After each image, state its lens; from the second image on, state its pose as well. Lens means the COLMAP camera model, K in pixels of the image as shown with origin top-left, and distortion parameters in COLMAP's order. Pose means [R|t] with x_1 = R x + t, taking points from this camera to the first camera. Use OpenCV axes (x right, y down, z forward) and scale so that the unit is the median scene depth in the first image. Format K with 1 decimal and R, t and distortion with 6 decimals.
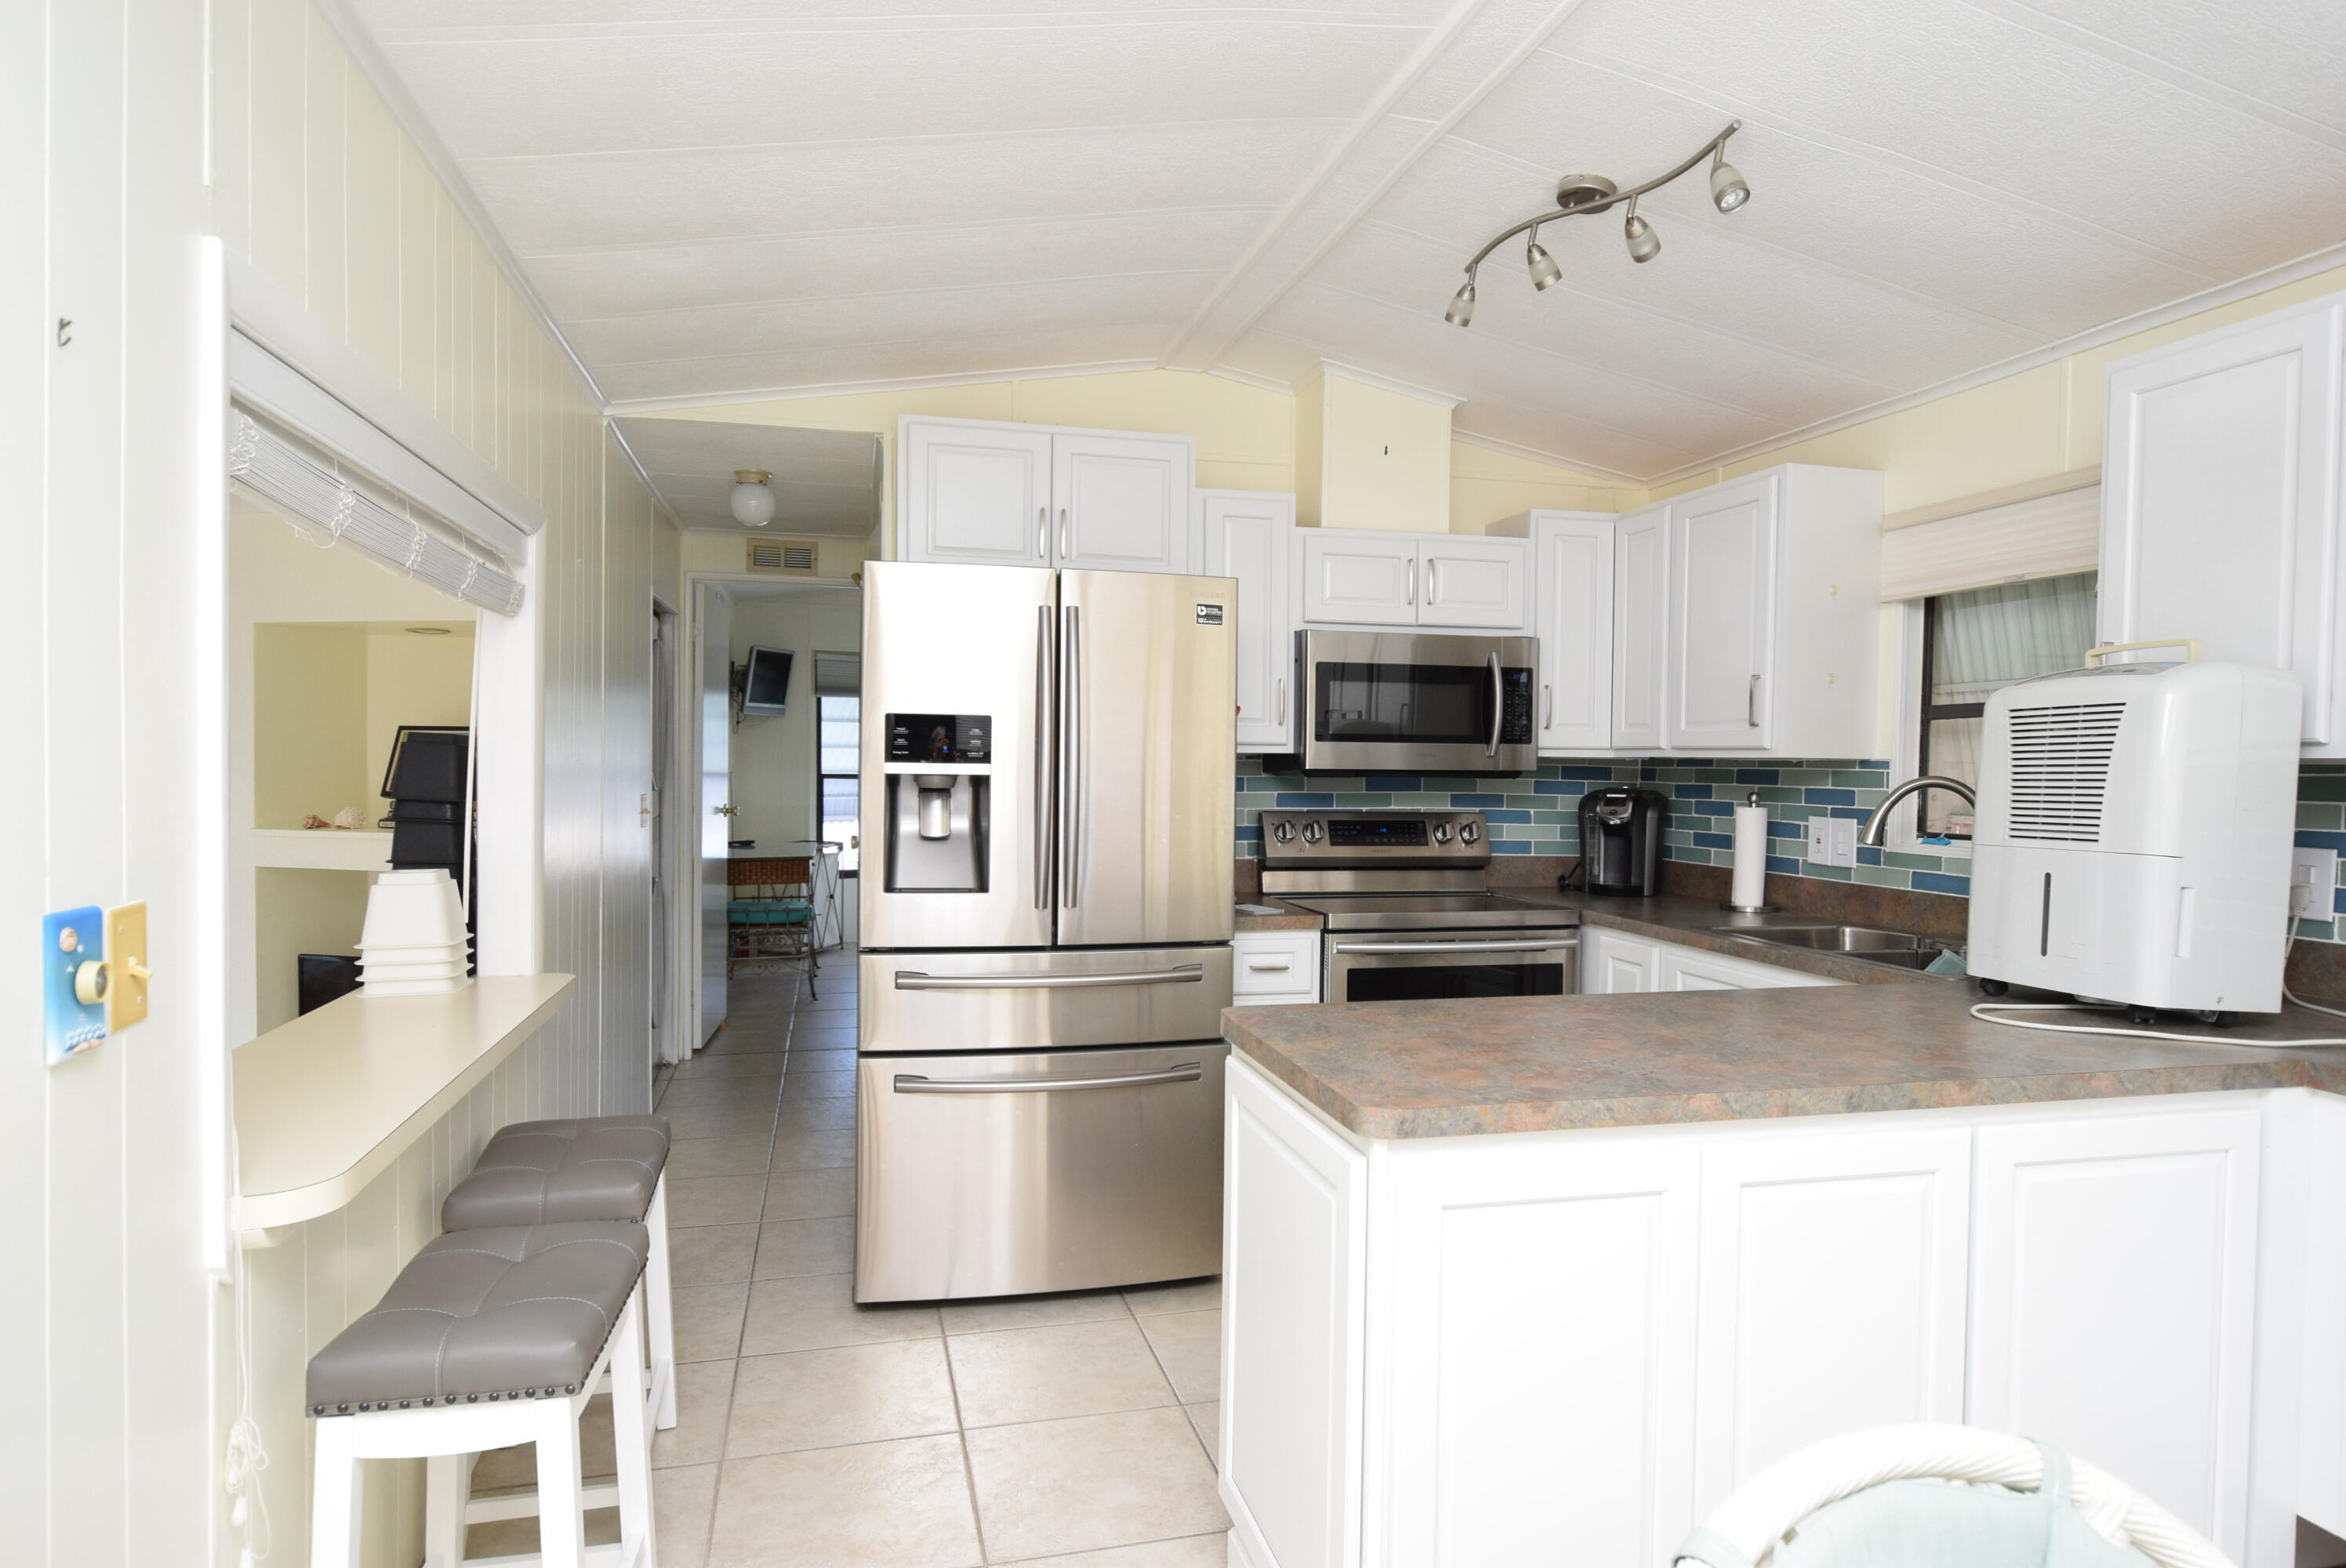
lens RADIAL K [[1346.3, 0, 1174.3], [0, 1346.3, 794.2], [0, 0, 1]] dist [0.001641, -0.004620]
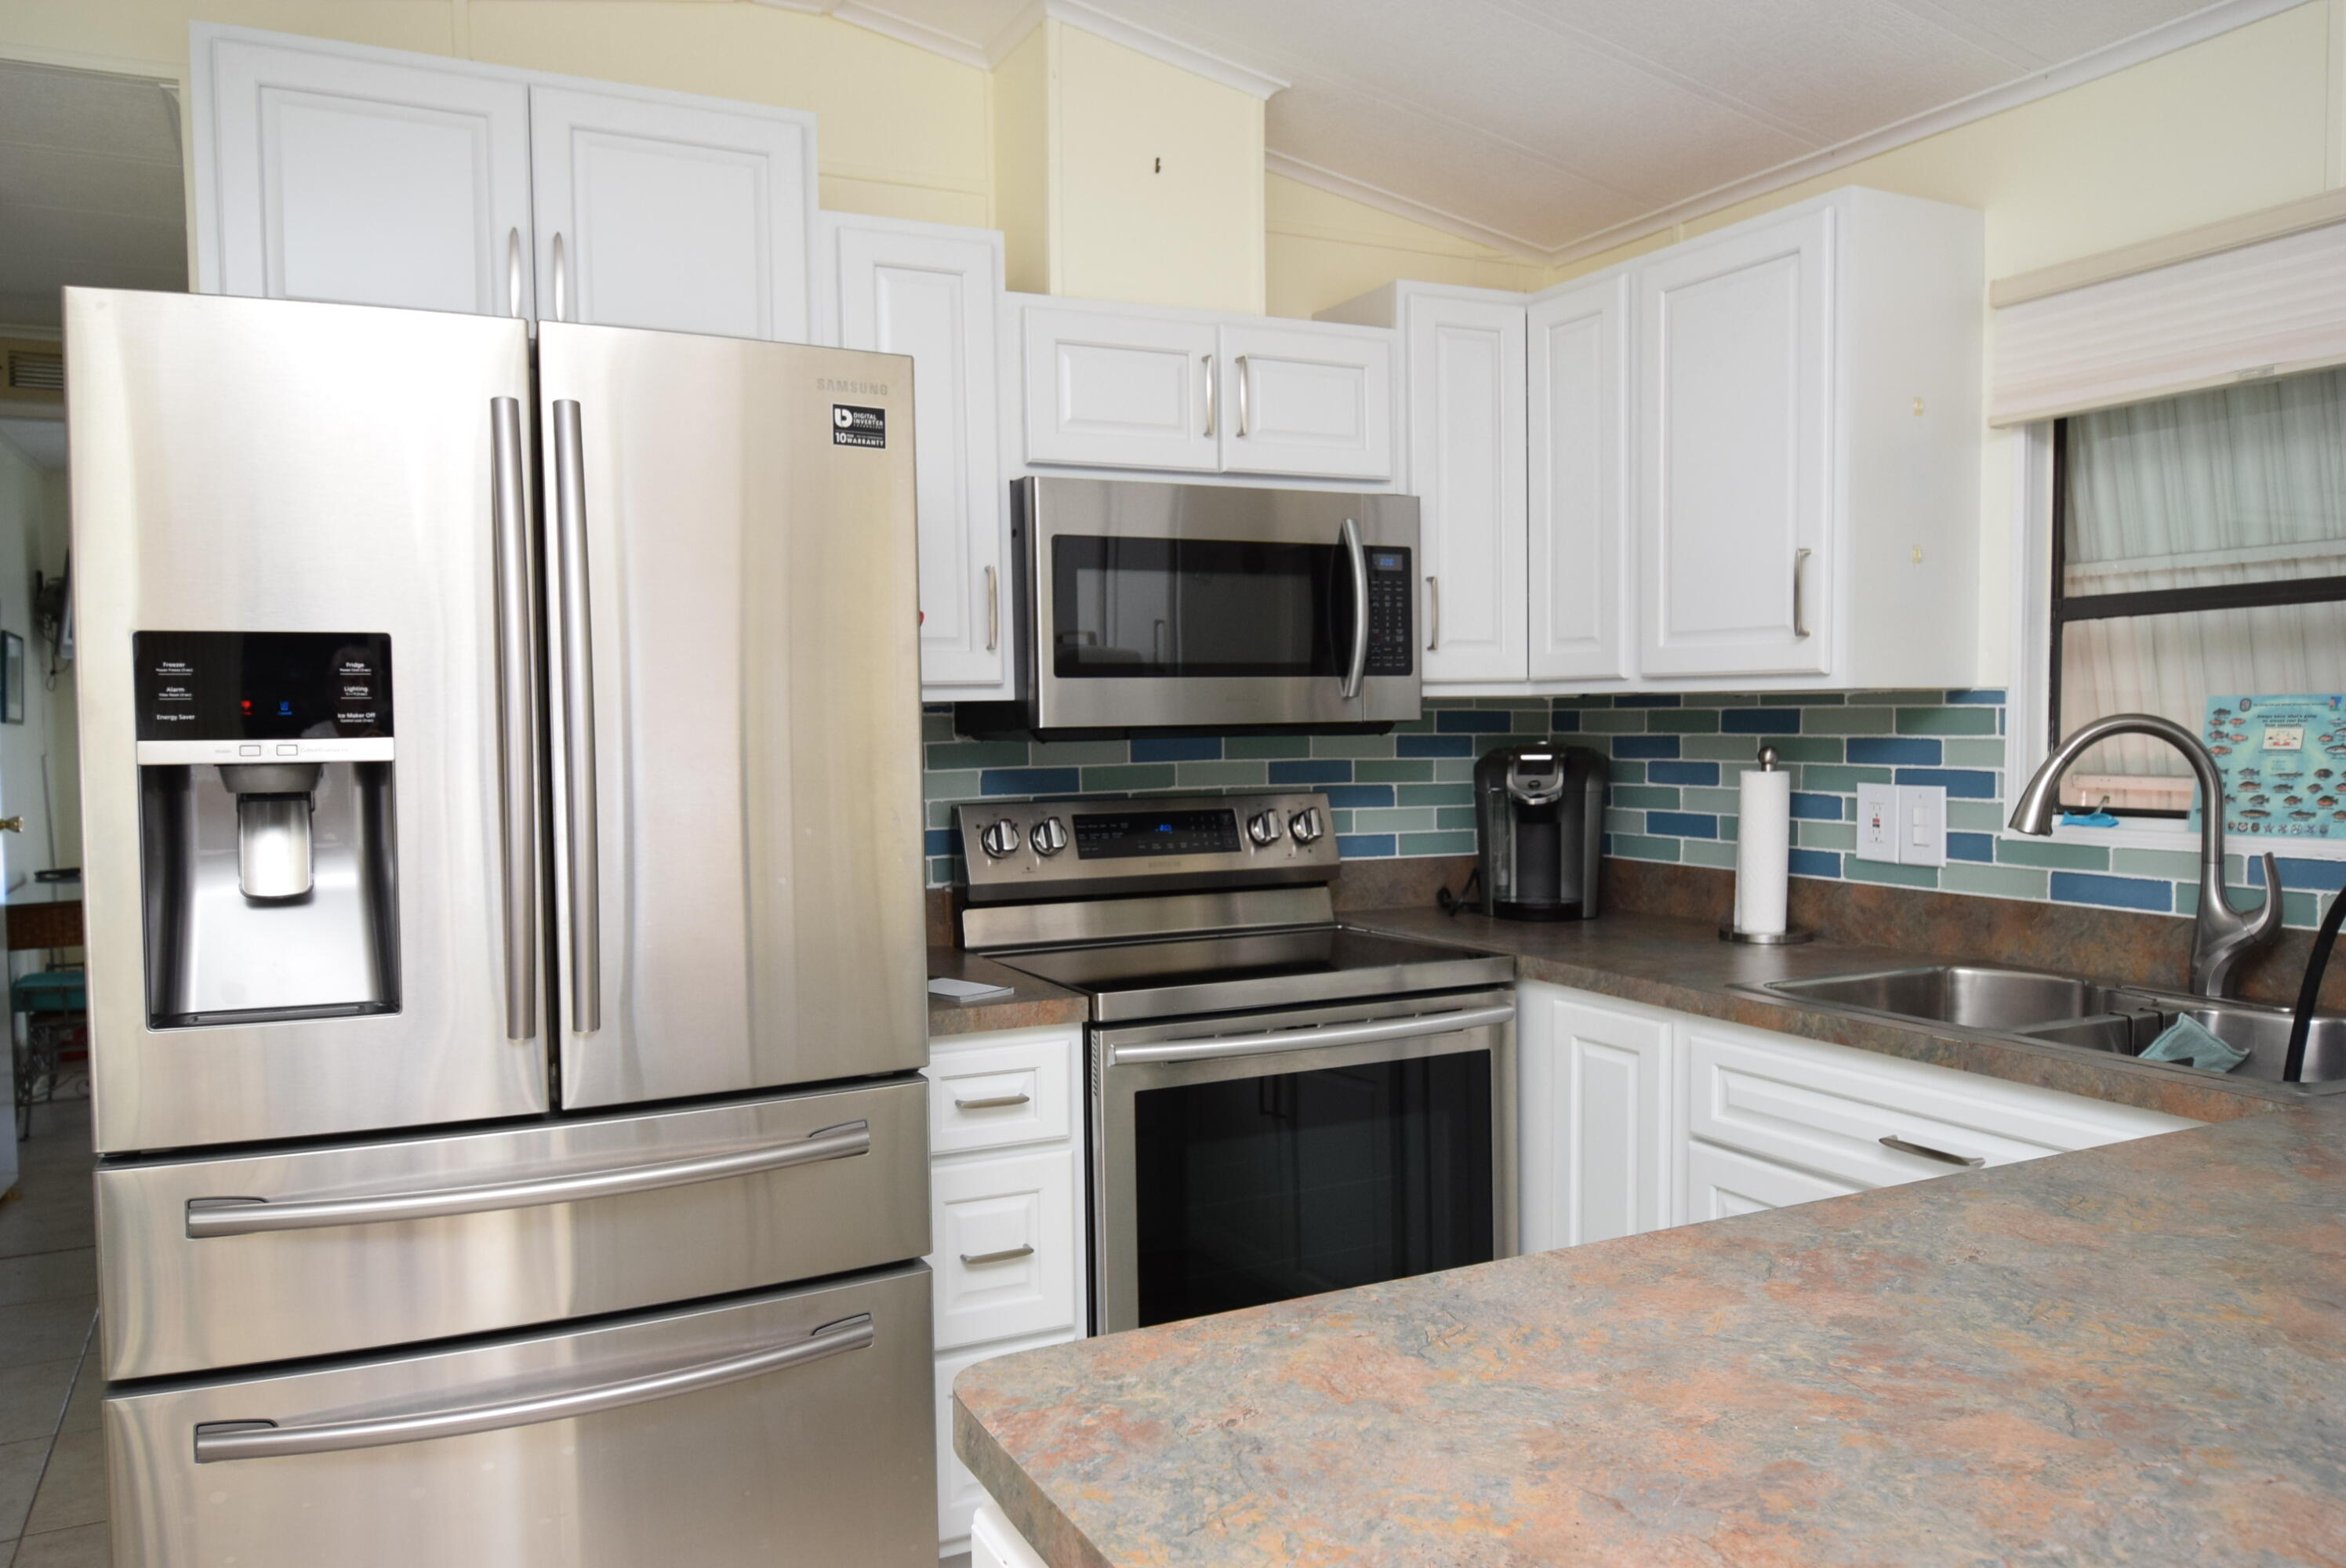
lens RADIAL K [[1725.7, 0, 1178.3], [0, 1725.7, 793.3], [0, 0, 1]] dist [-0.000303, 0.005011]
pose [[0.975564, -0.034798, 0.216943, -0.001868], [0.029758, 0.999207, 0.026456, -0.009450], [-0.217692, -0.019354, 0.975826, 0.309081]]
